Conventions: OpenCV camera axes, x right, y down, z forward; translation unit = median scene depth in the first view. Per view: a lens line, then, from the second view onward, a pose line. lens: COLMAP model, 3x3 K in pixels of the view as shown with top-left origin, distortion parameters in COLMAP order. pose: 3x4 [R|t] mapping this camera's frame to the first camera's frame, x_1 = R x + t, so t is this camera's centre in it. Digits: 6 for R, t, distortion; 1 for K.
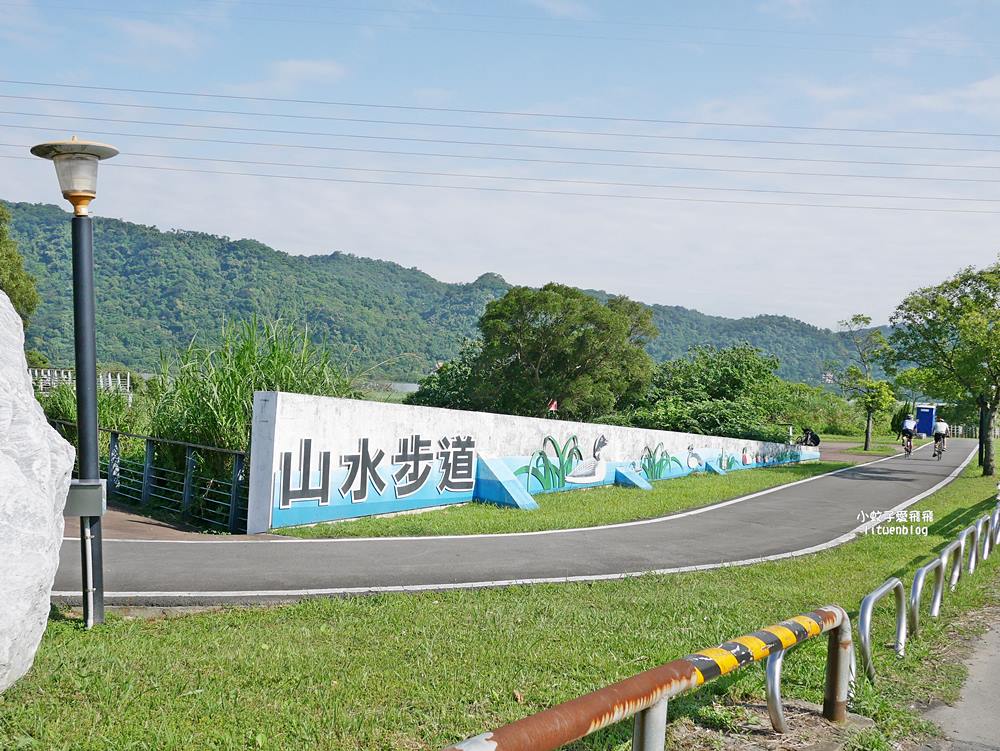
lens RADIAL K [[856.8, 0, 528.6], [0, 856.8, 364.9], [0, 0, 1]] dist [-0.046919, 0.034678]
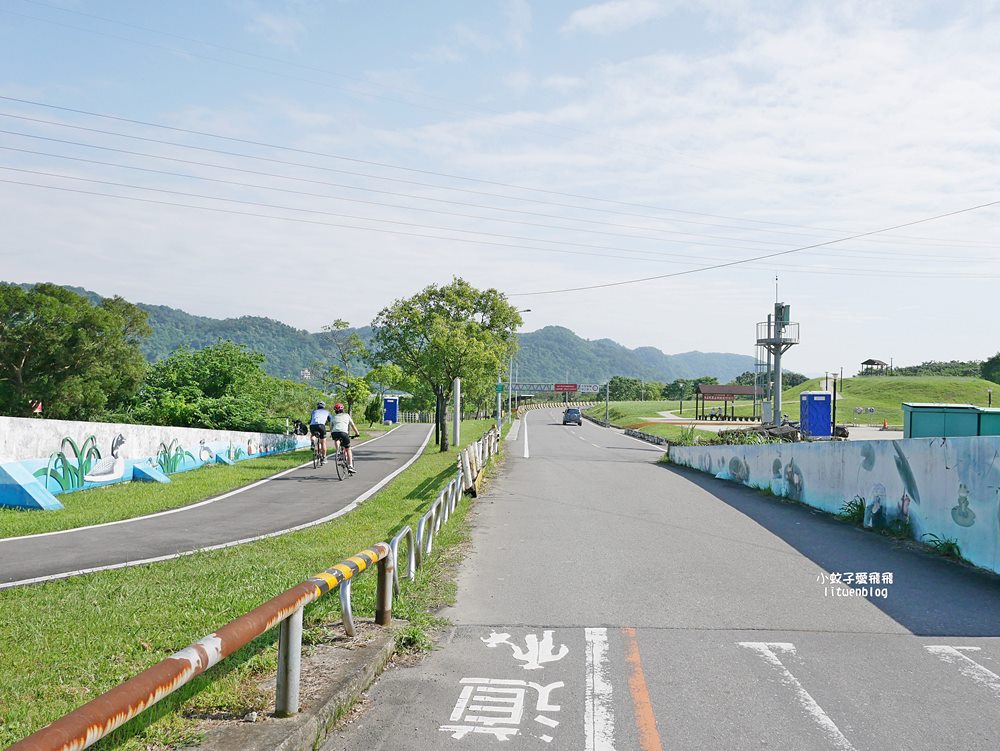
lens RADIAL K [[856.8, 0, 483.1], [0, 856.8, 378.2], [0, 0, 1]] dist [-0.046919, 0.034678]
pose [[0.841406, -0.016887, 0.540140, -0.102849], [0.005990, 0.999742, 0.021925, -0.005435], [-0.540371, -0.015213, 0.841289, -0.105541]]
